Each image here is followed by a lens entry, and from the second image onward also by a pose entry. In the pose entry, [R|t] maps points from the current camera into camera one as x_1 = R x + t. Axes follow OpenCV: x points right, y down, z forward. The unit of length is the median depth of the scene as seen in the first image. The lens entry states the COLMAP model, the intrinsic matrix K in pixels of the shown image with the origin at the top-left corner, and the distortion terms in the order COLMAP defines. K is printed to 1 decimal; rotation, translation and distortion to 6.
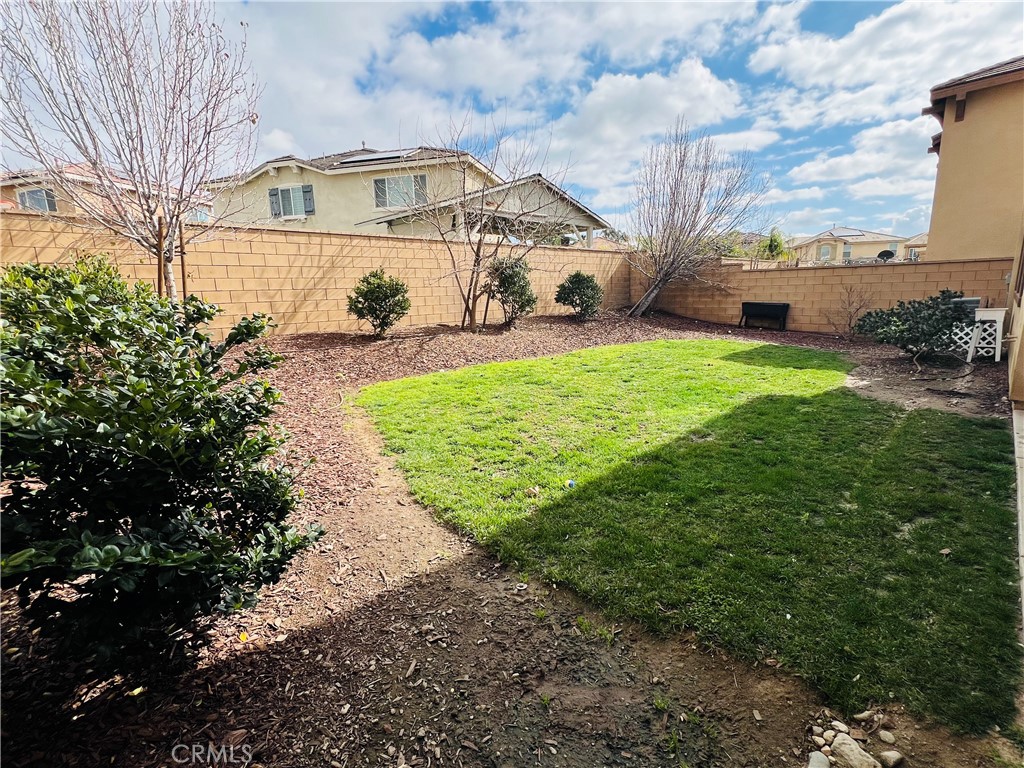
lens RADIAL K [[472.0, 0, 511.6], [0, 472.0, 391.2], [0, 0, 1]] dist [-0.001514, -0.000190]
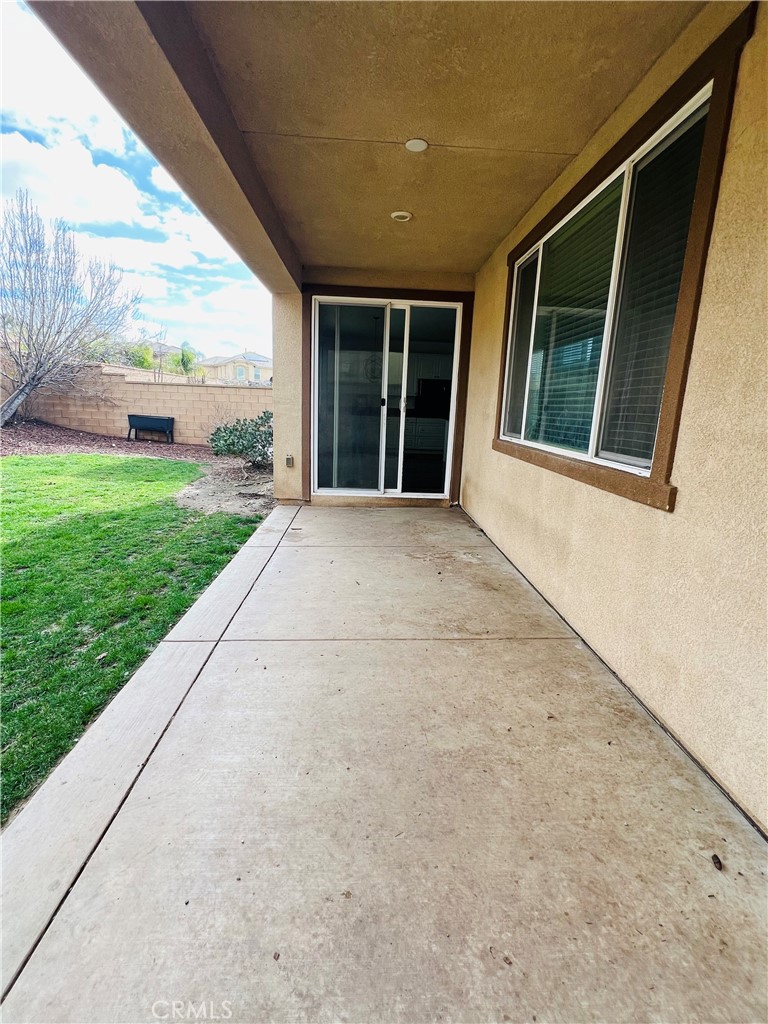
lens RADIAL K [[472.0, 0, 383.7], [0, 472.0, 506.4], [0, 0, 1]] dist [-0.001514, -0.000190]
pose [[0.677927, -0.102157, 0.727997, 0.126313], [0.096113, 0.994114, 0.049998, 0.001909], [-0.728819, 0.036075, 0.683755, -0.044280]]
